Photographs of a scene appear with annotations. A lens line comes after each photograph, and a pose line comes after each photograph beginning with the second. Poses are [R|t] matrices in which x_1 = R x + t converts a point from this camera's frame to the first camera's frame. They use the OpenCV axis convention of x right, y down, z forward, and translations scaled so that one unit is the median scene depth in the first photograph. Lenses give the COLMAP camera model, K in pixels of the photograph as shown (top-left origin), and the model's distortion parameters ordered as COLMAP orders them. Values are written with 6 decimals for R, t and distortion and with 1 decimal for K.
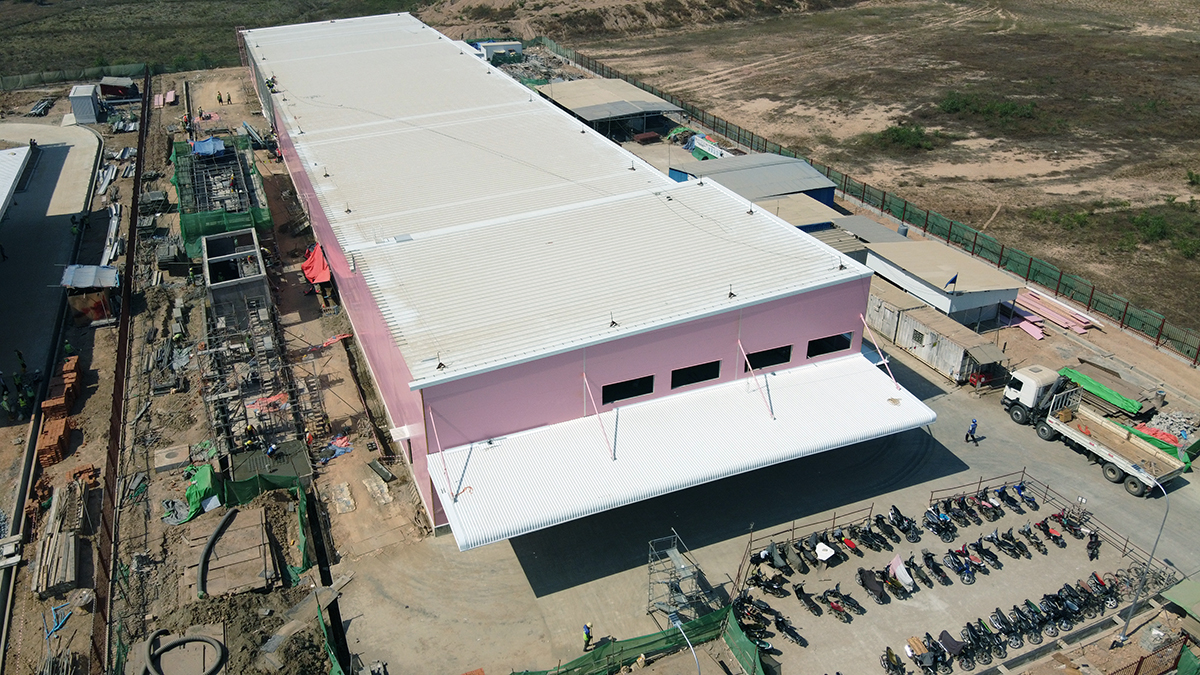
lens RADIAL K [[883.6, 0, 600.0], [0, 883.6, 337.5], [0, 0, 1]] dist [0.132002, -0.230040]
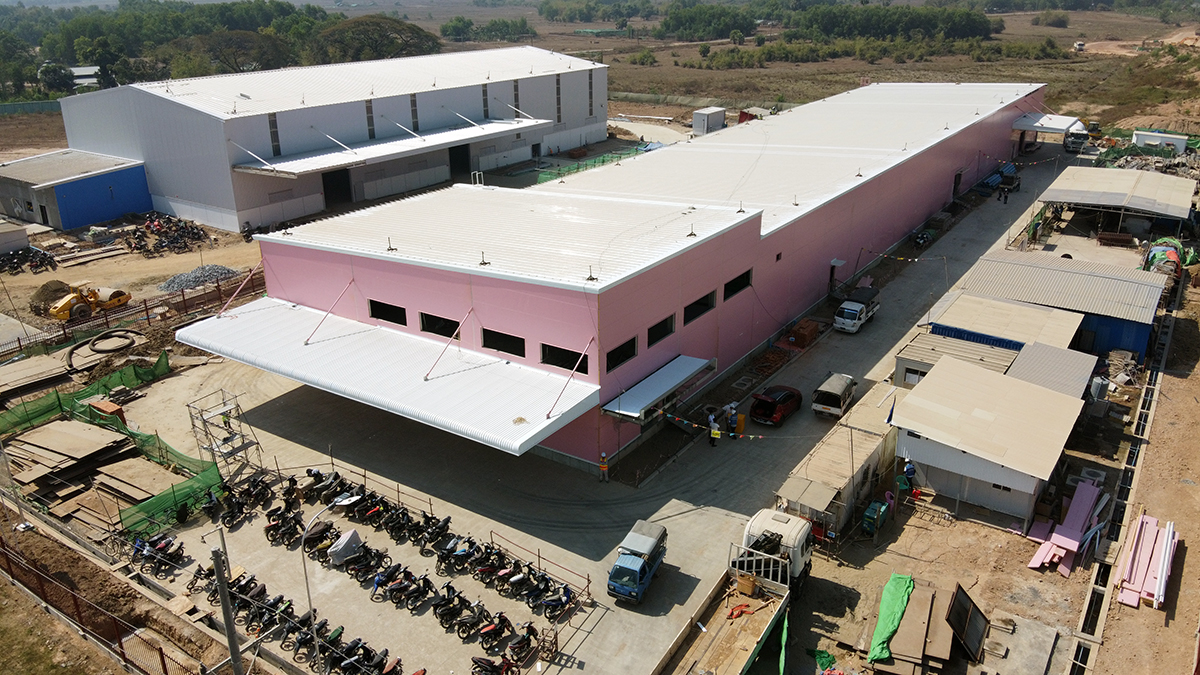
lens RADIAL K [[883.6, 0, 600.0], [0, 883.6, 337.5], [0, 0, 1]] dist [0.132002, -0.230040]
pose [[0.538223, 0.305246, -0.785583, 1.058281], [-0.385319, 0.918110, 0.092749, -0.118294], [0.749564, 0.252780, 0.611765, 0.524553]]
